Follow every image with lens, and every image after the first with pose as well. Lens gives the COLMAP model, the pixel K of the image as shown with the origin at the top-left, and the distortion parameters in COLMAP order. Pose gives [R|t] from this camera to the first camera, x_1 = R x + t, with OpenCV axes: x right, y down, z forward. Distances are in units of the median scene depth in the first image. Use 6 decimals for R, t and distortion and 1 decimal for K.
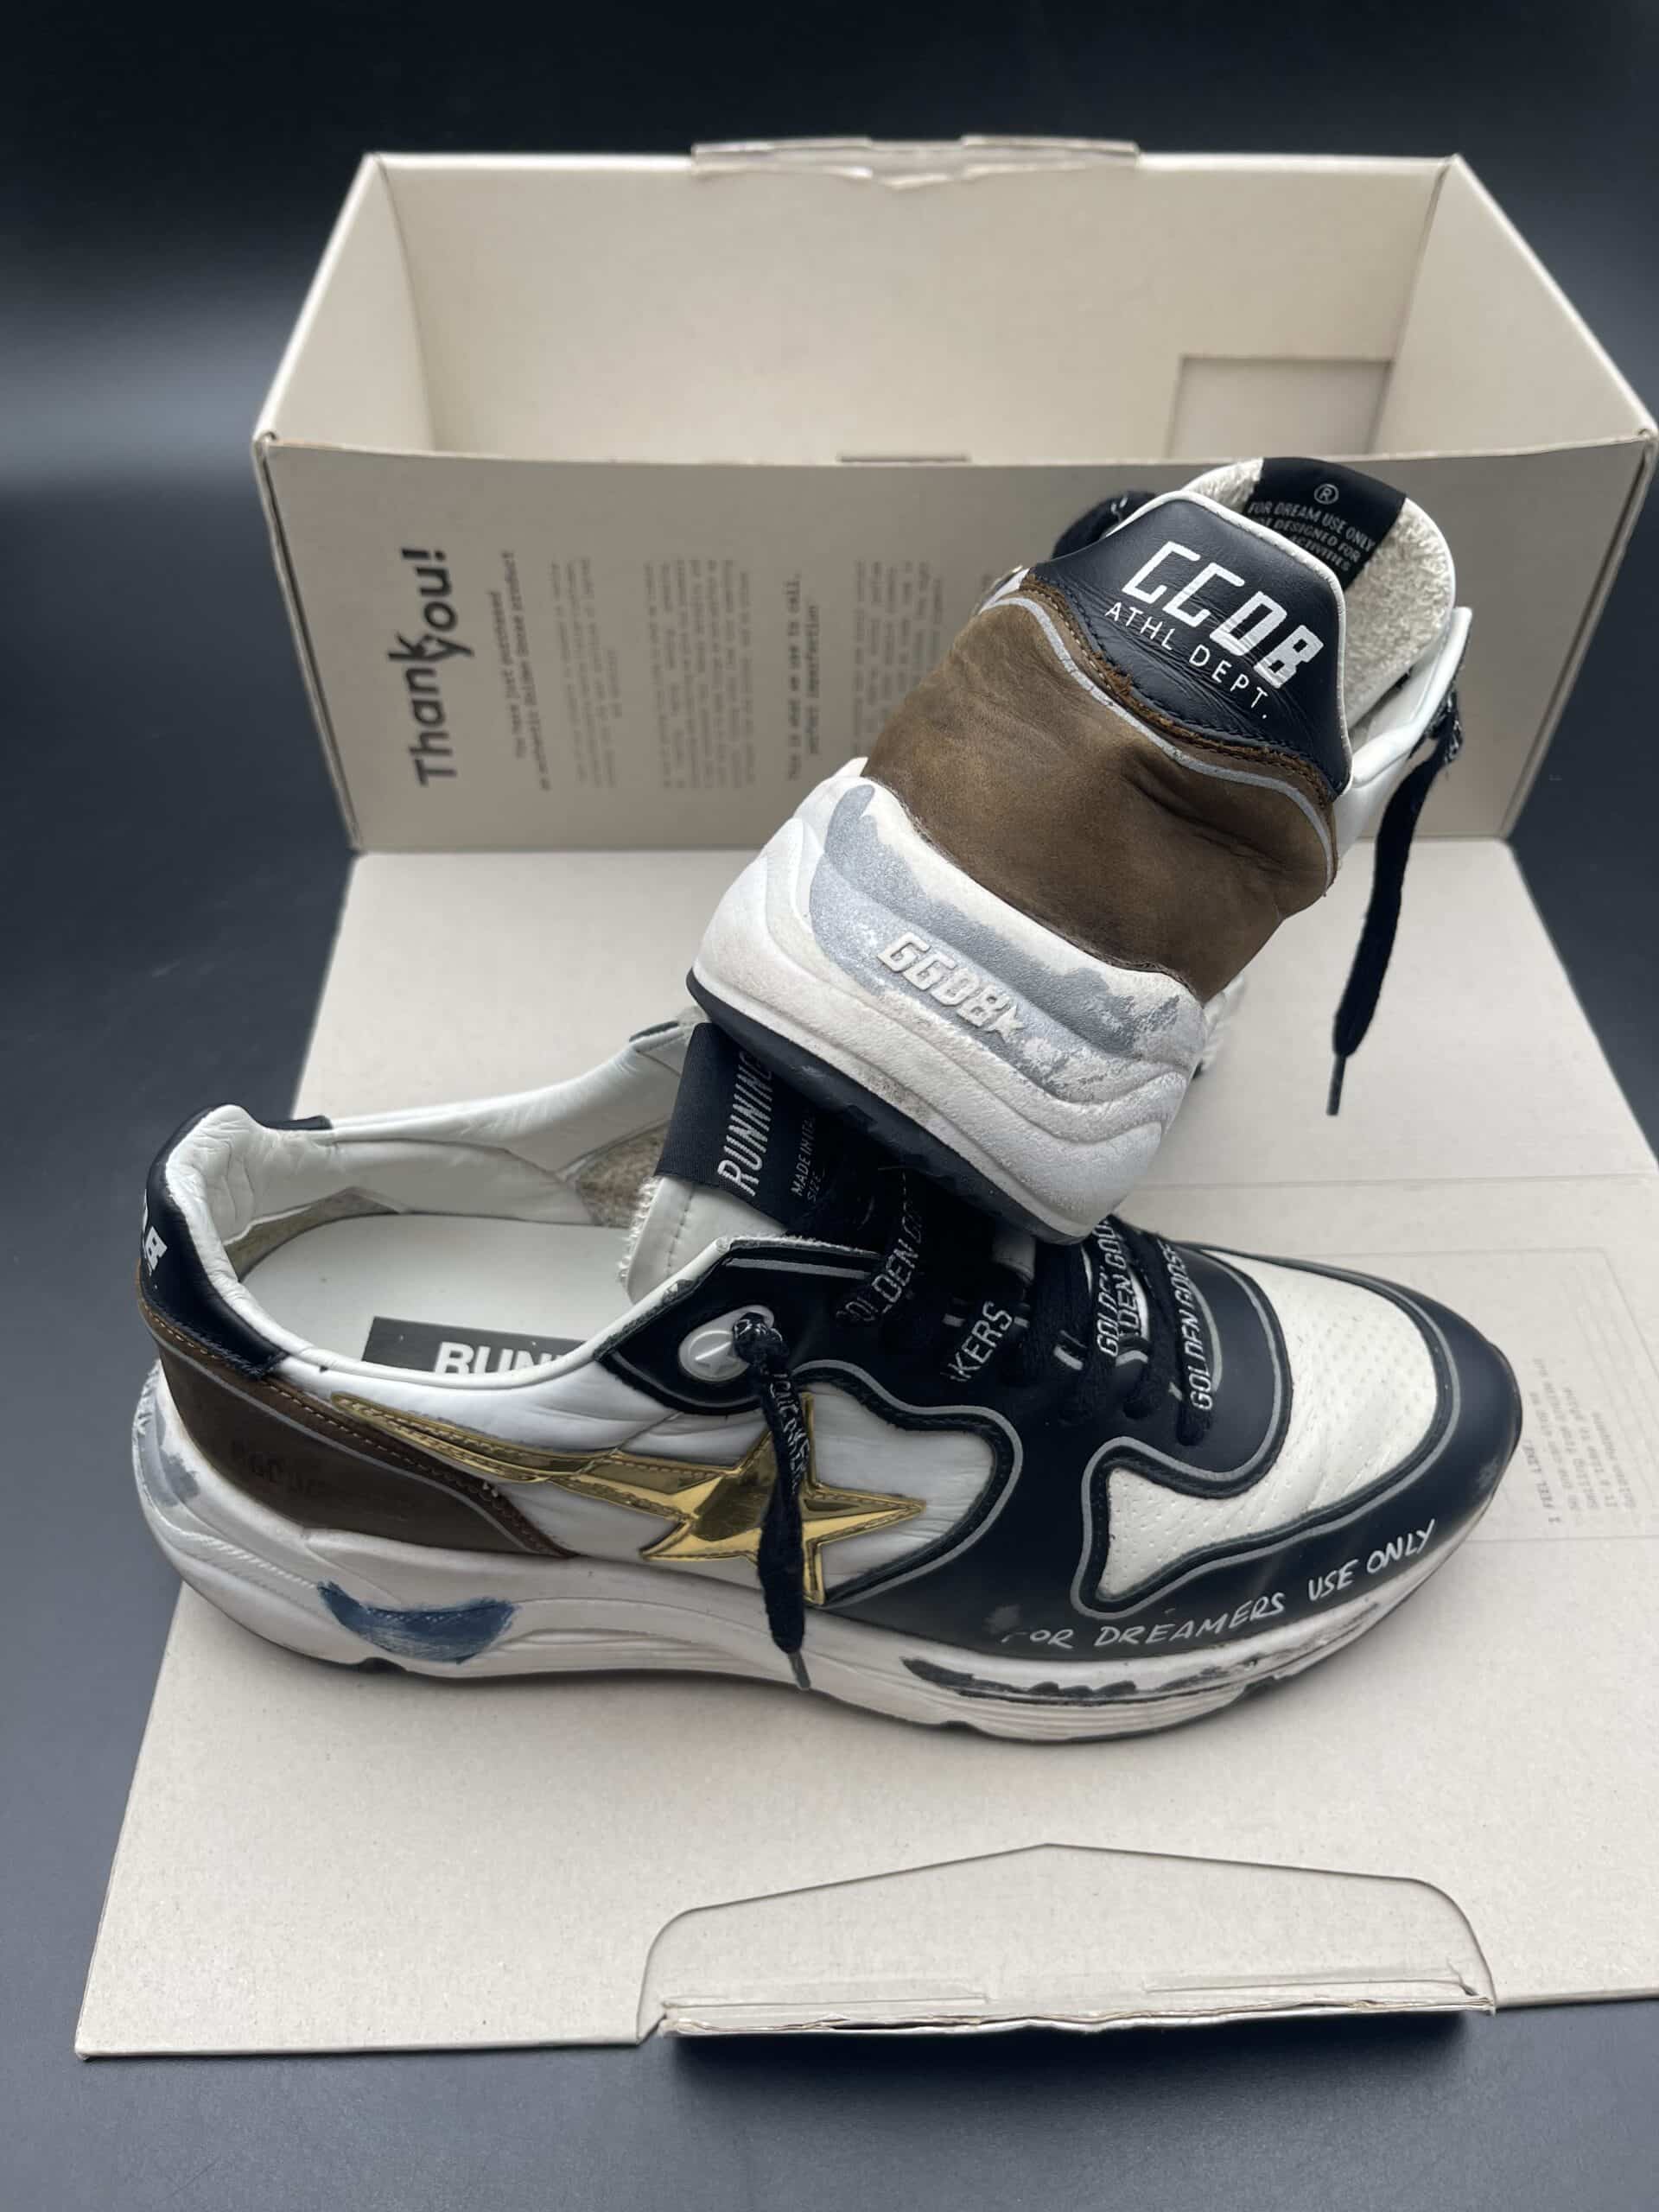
lens RADIAL K [[1801.2, 0, 865.5], [0, 1801.2, 1115.5], [0, 0, 1]] dist [0.038692, -0.093776]
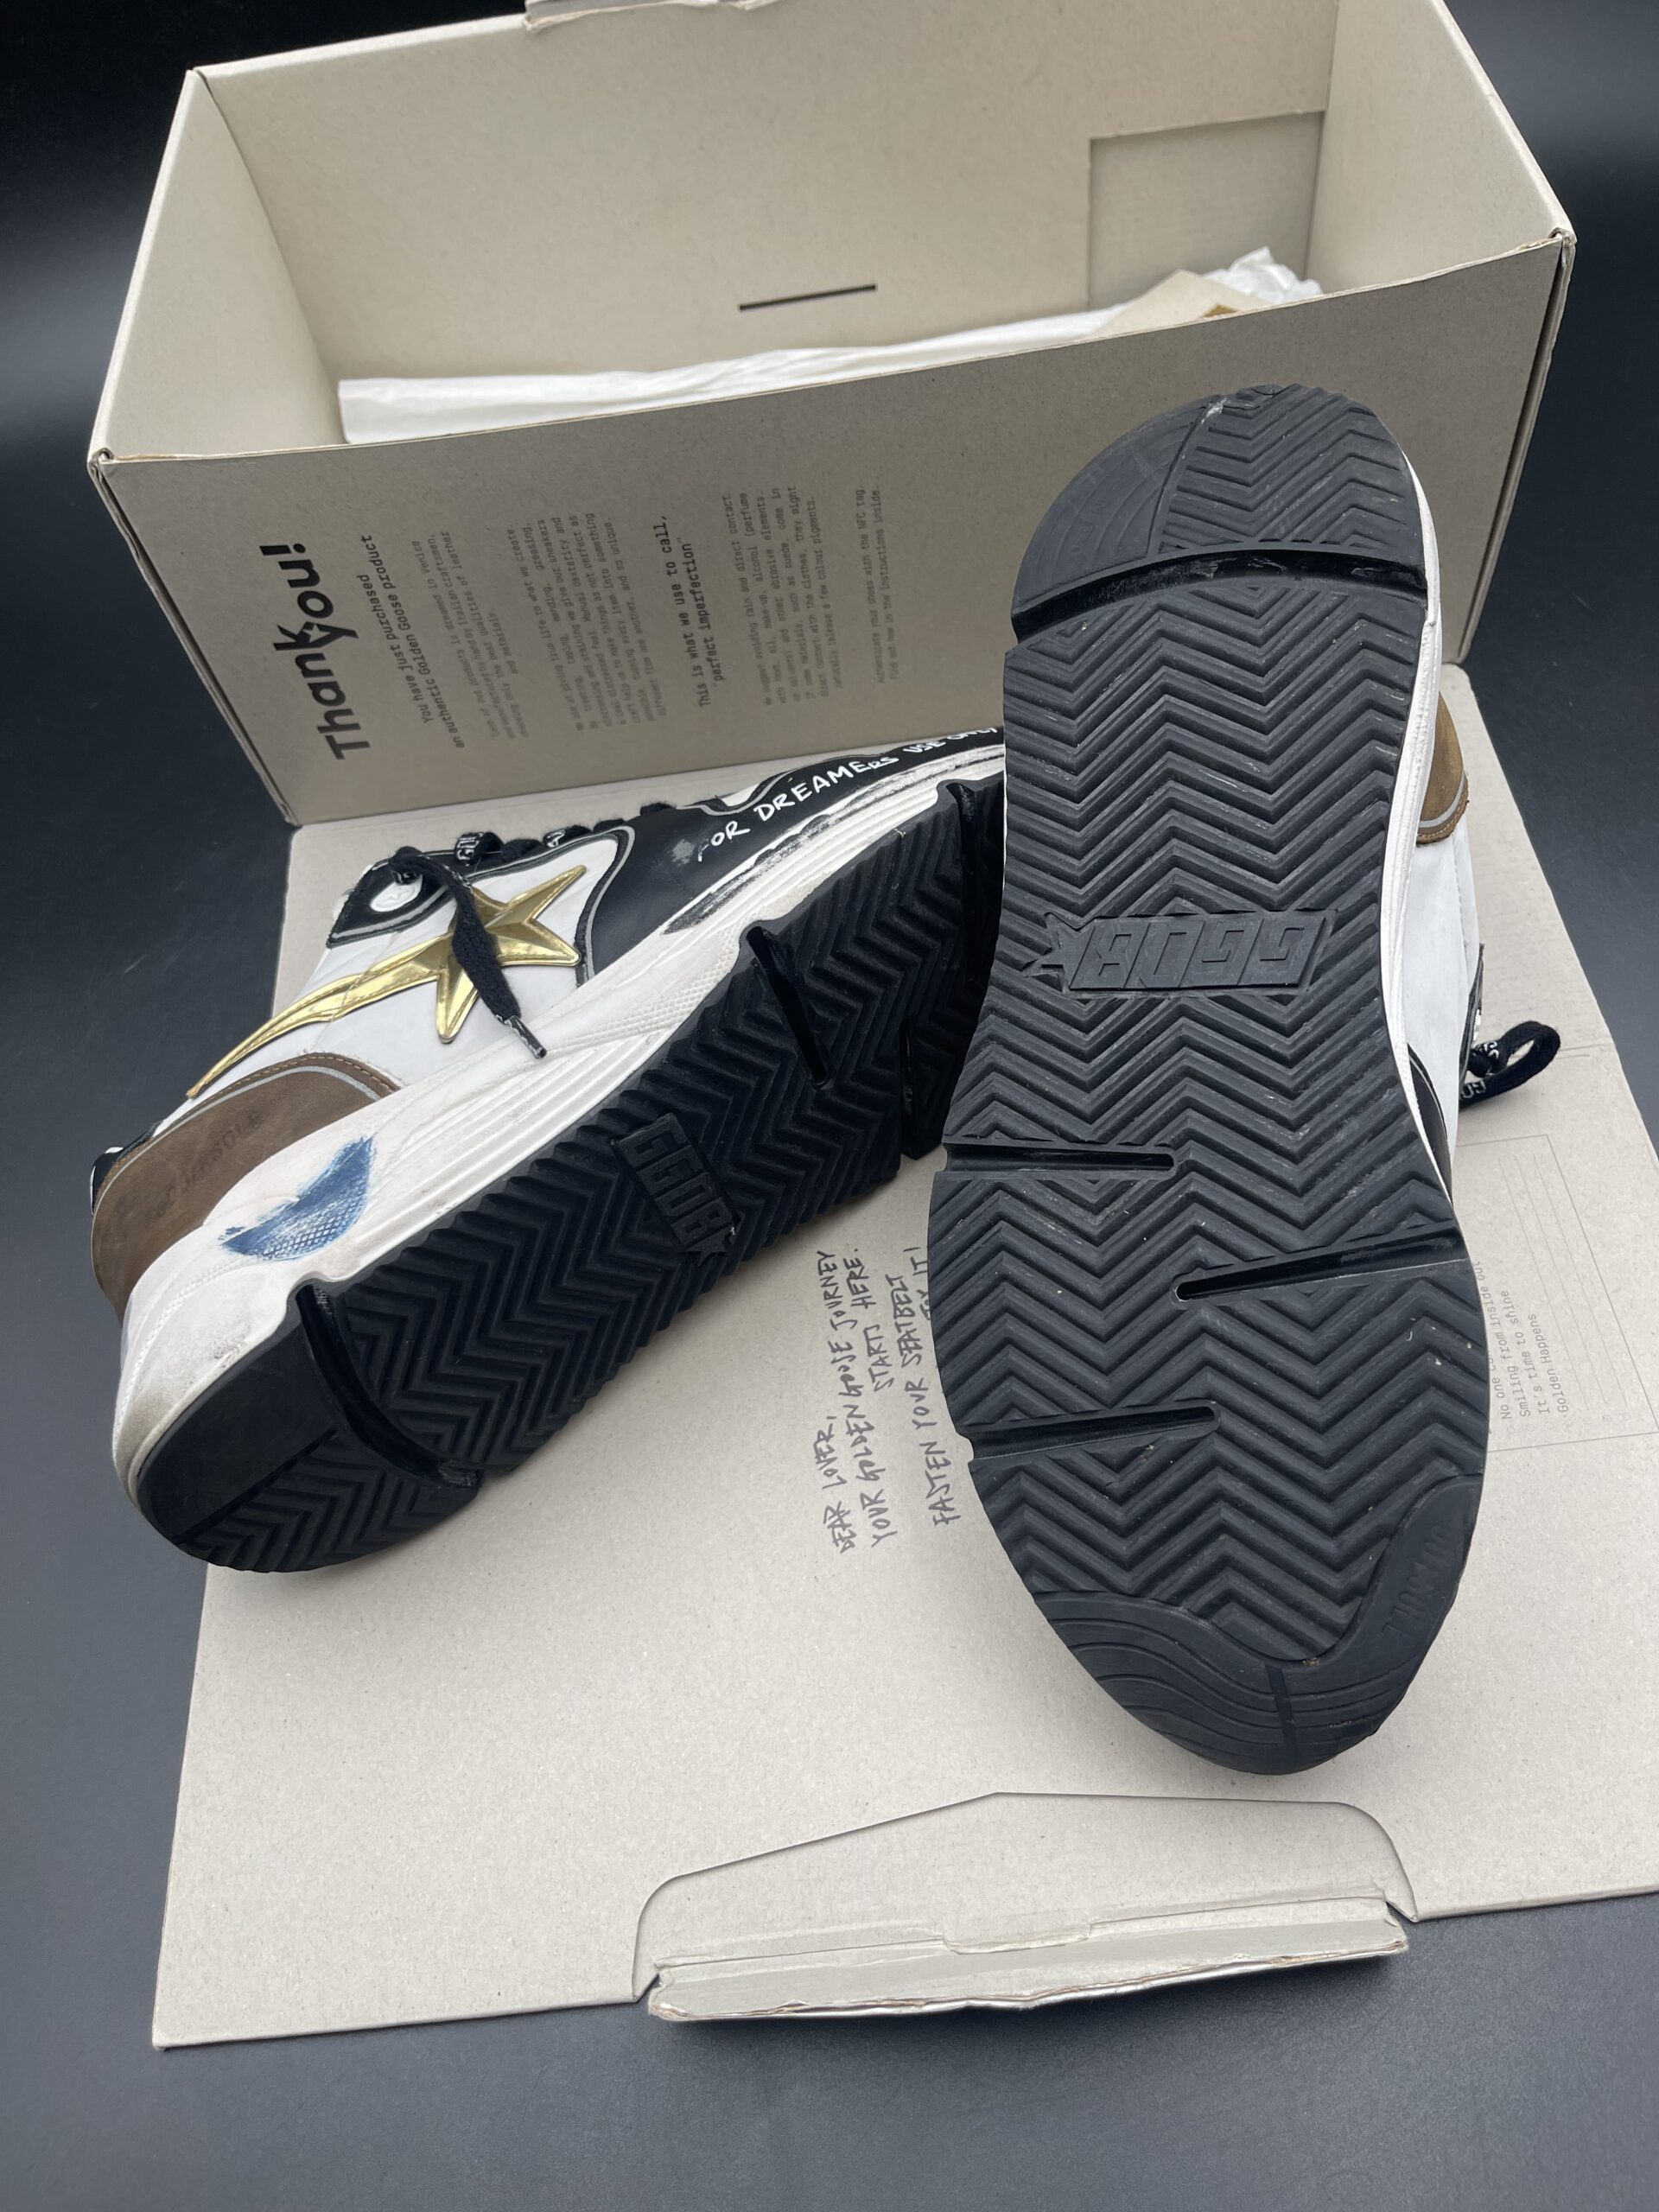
lens RADIAL K [[1801.2, 0, 842.1], [0, 1801.2, 1147.3], [0, 0, 1]] dist [0.038692, -0.093776]
pose [[0.990800, -0.102105, -0.088820, 0.106814], [0.116510, 0.977470, 0.176005, -0.129722], [0.068848, -0.184734, 0.980374, 0.003401]]
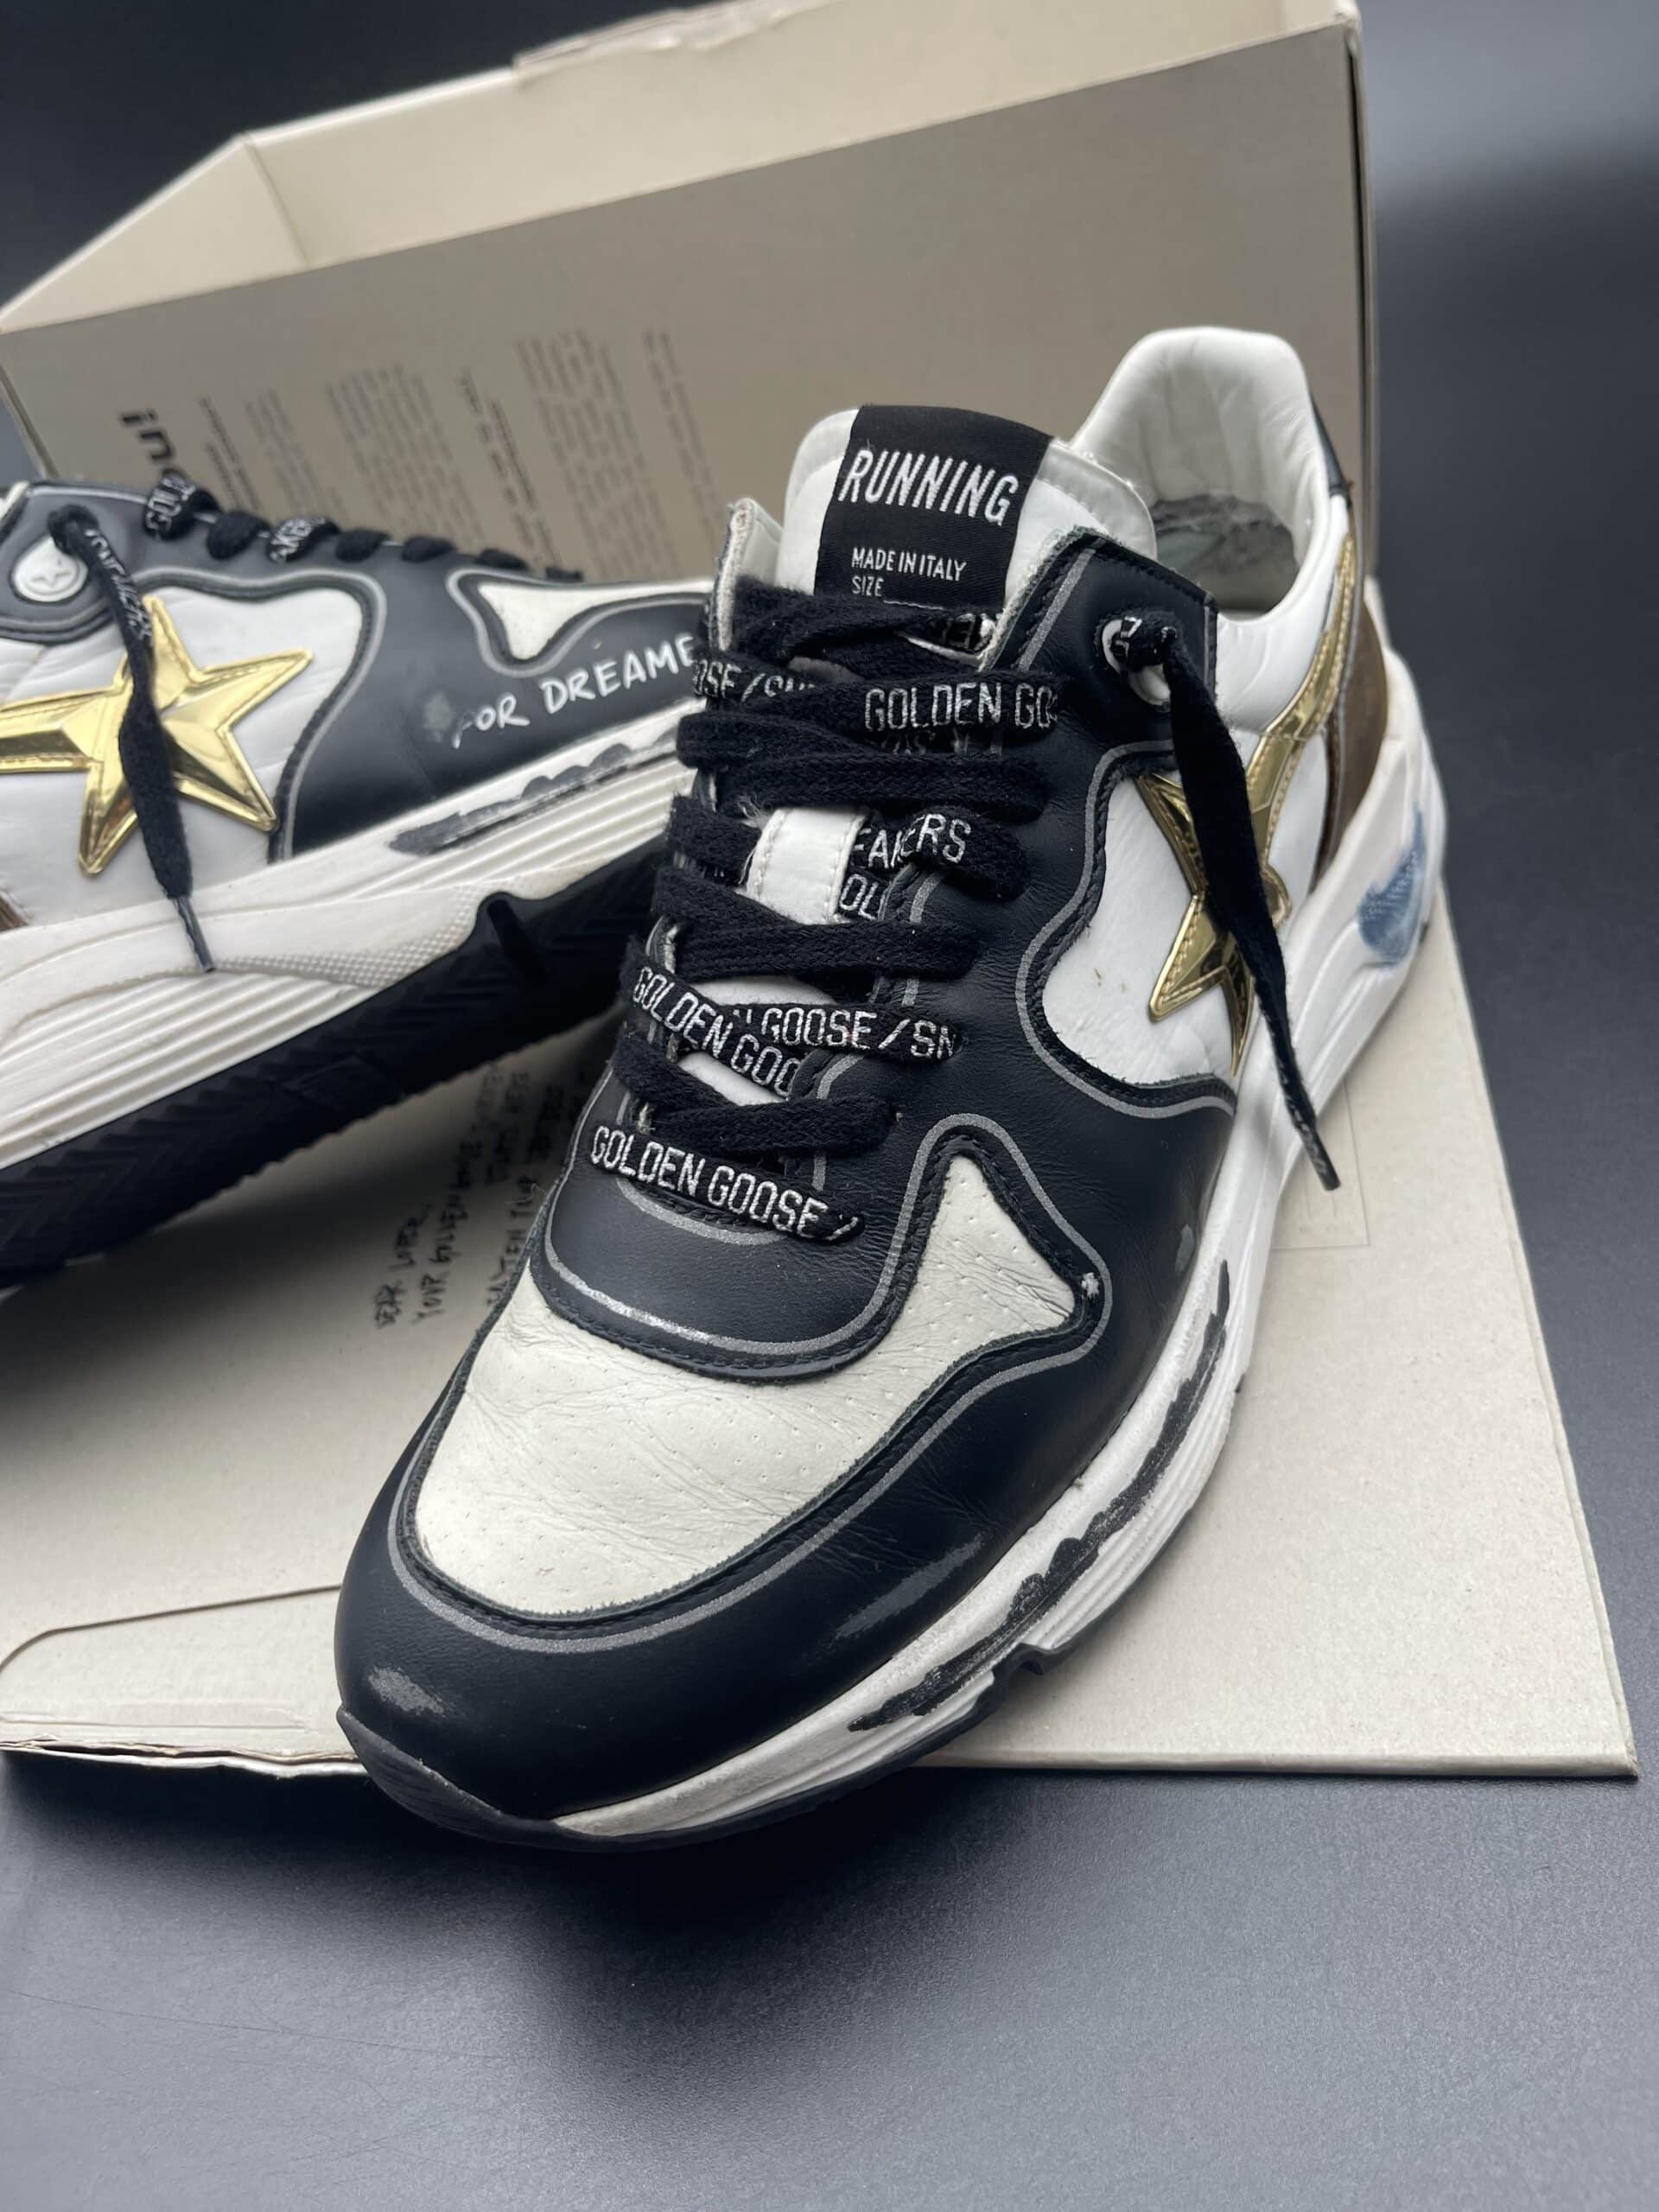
lens RADIAL K [[1801.2, 0, 817.7], [0, 1801.2, 1116.9], [0, 0, 1]] dist [0.038692, -0.093776]
pose [[0.952207, -0.067500, -0.297902, 0.406187], [0.040487, 0.994563, -0.095941, 0.203588], [0.302758, 0.079294, 0.949763, 0.159462]]
